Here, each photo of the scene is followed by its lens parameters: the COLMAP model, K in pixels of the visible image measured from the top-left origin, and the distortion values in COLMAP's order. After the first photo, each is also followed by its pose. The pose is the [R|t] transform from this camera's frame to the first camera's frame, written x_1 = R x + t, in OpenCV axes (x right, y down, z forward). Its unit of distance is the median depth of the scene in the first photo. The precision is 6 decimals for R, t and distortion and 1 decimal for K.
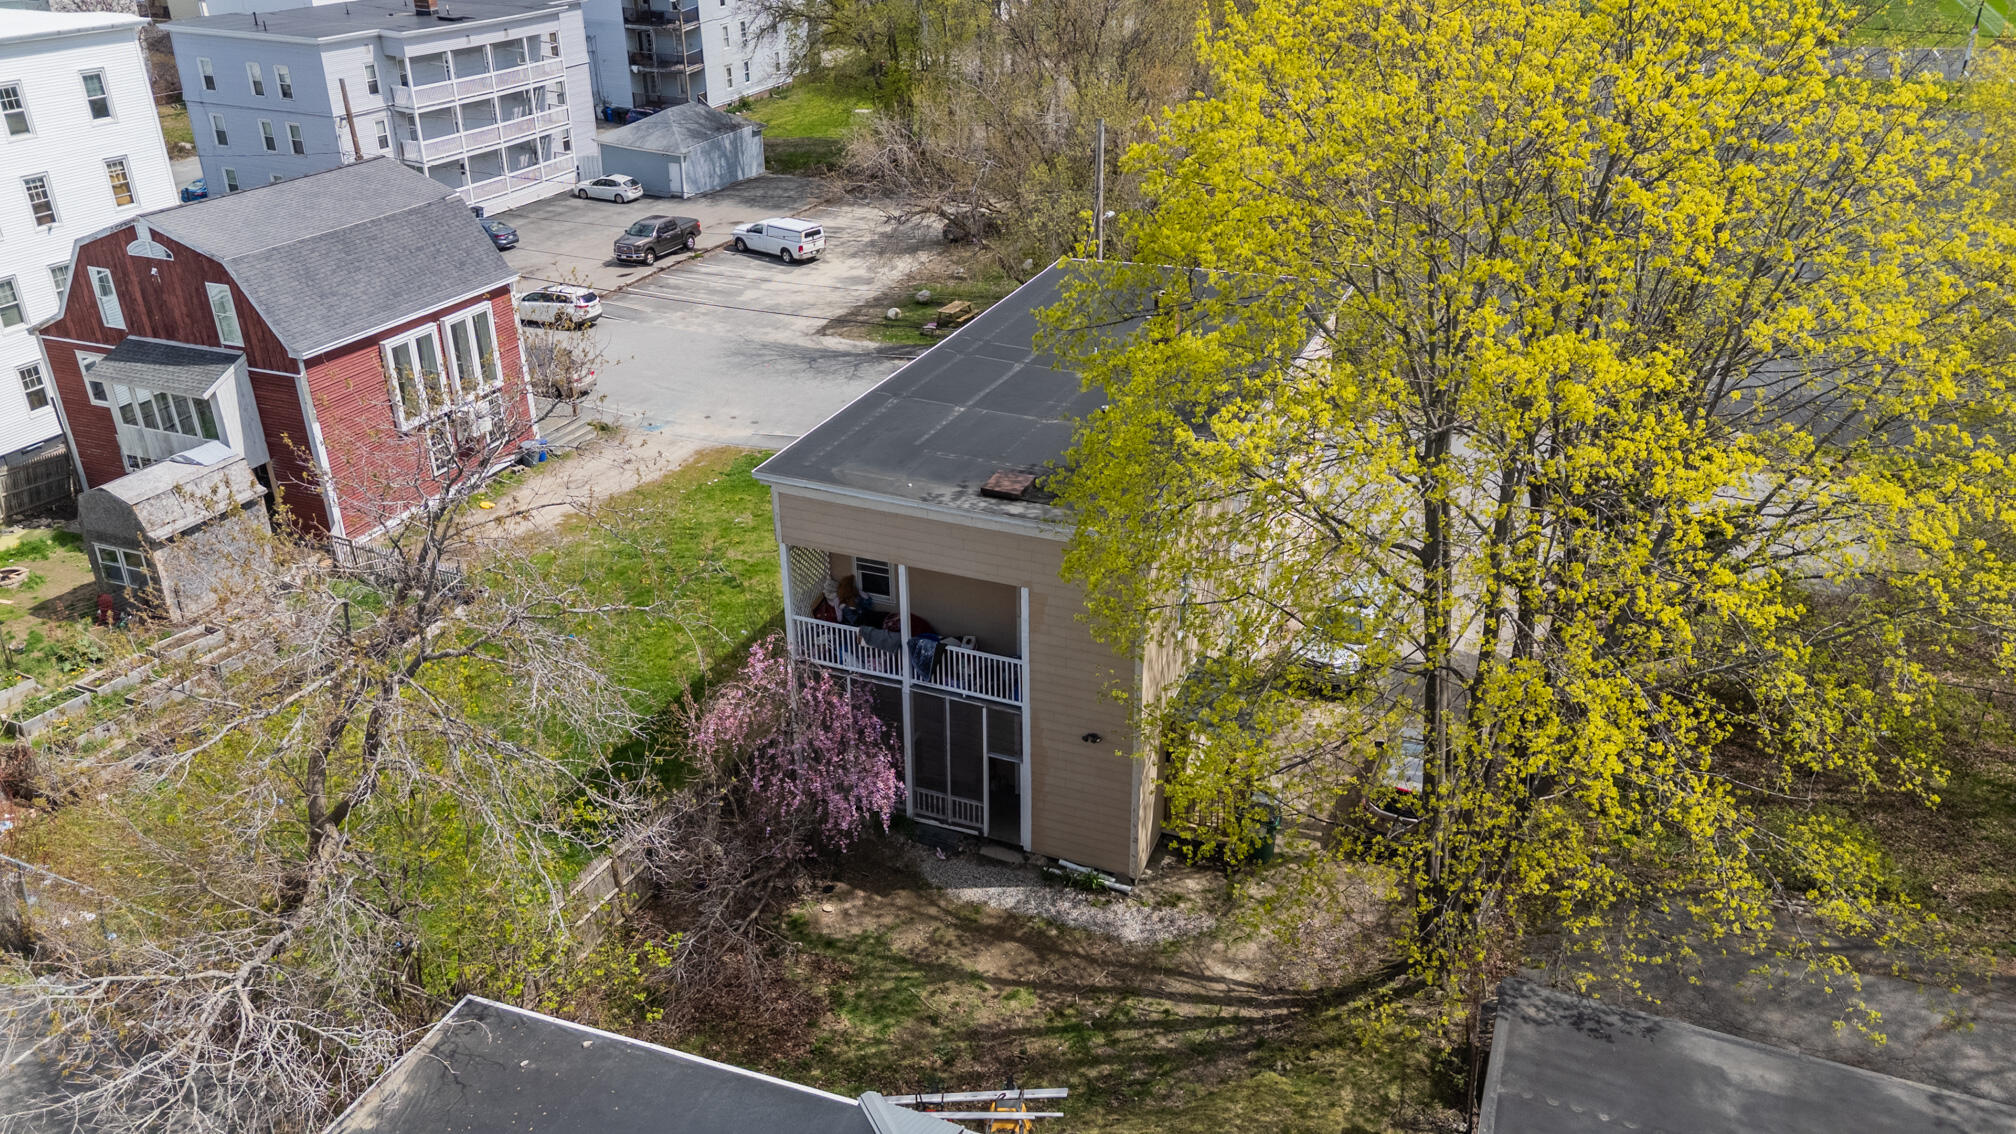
lens RADIAL K [[1463.3, 0, 1013.3], [0, 1463.3, 562.8], [0, 0, 1]] dist [0.110622, -0.180326]
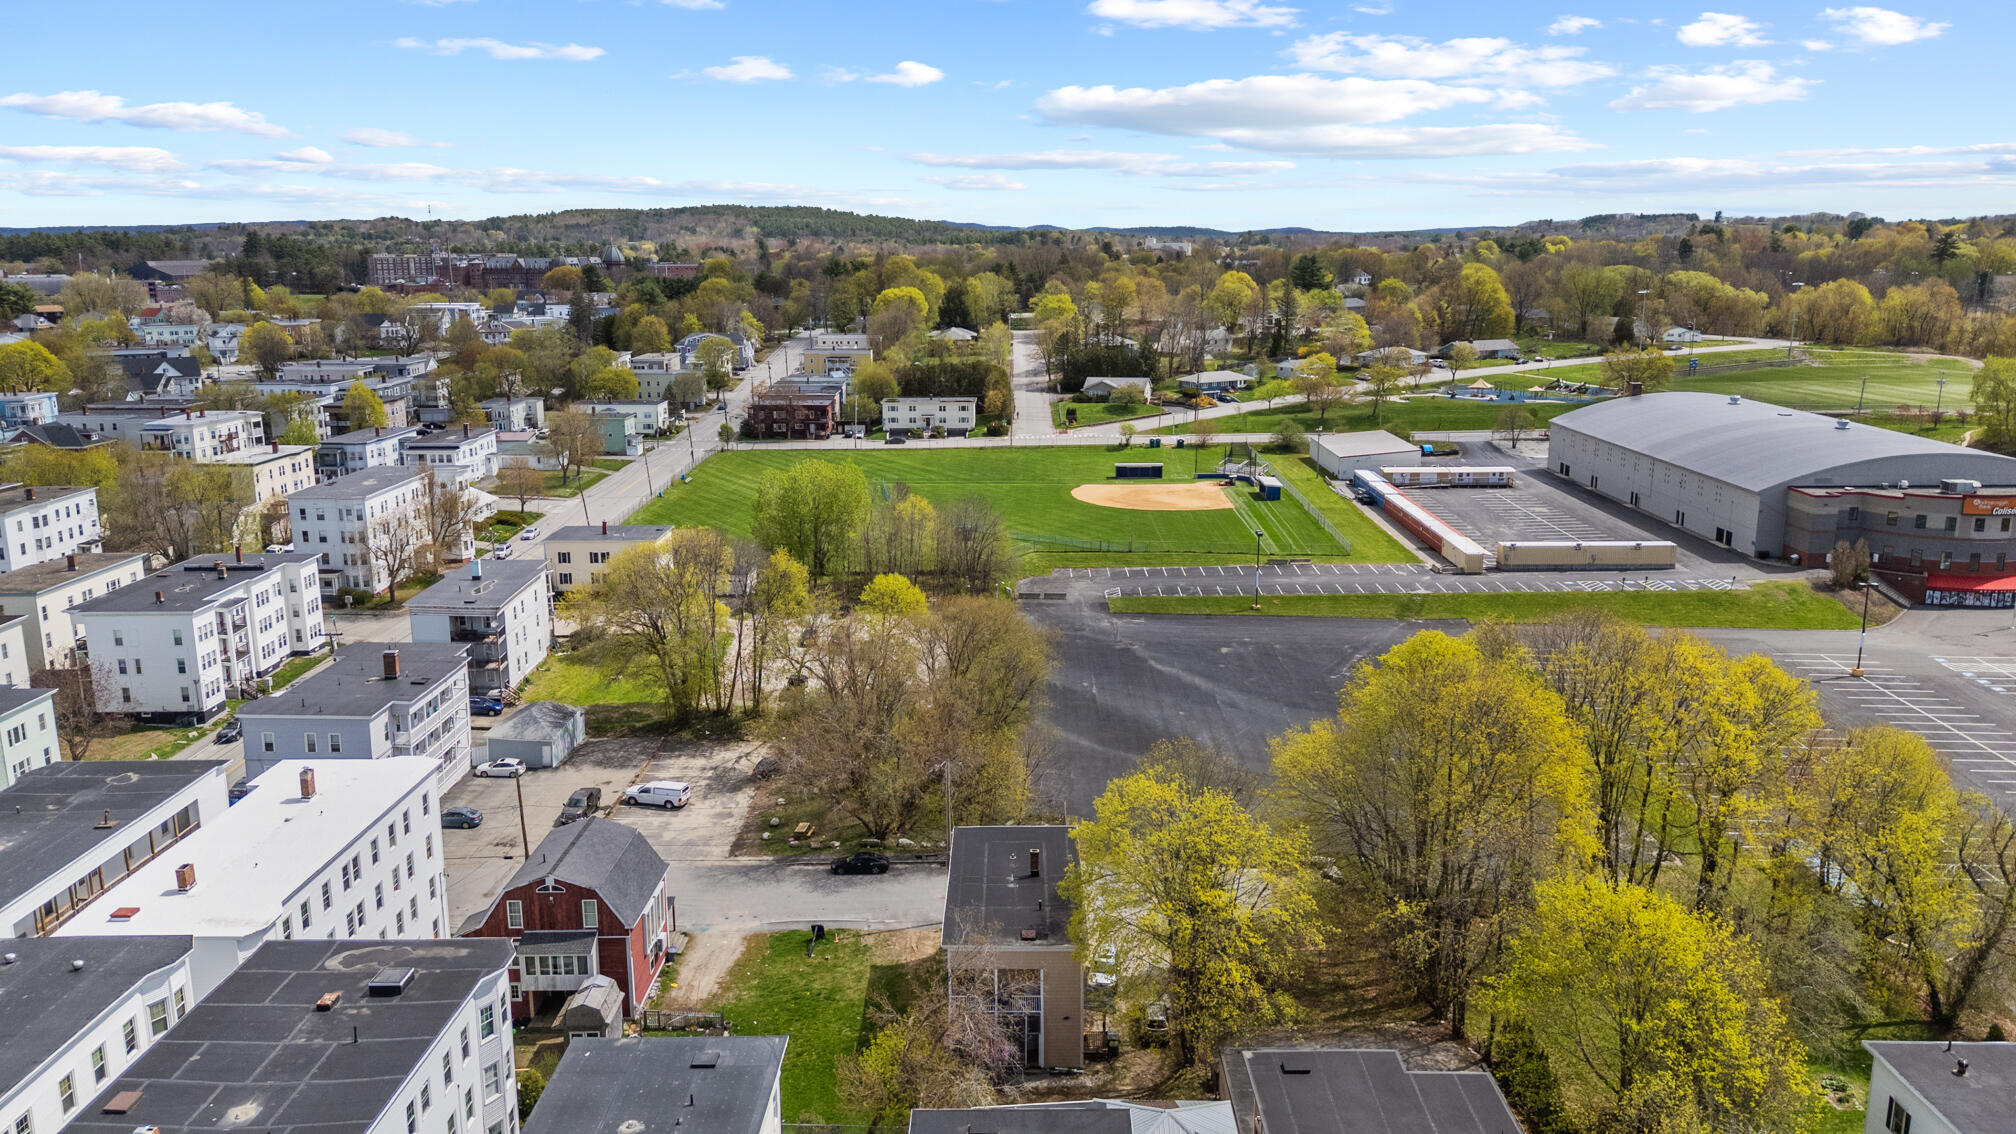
lens RADIAL K [[1463.3, 0, 1013.3], [0, 1463.3, 562.8], [0, 0, 1]] dist [0.110622, -0.180326]
pose [[0.924686, -0.074617, 0.373346, -0.448321], [0.164758, 0.962458, -0.215706, -0.057678], [-0.343235, 0.260972, 0.902266, -0.780247]]
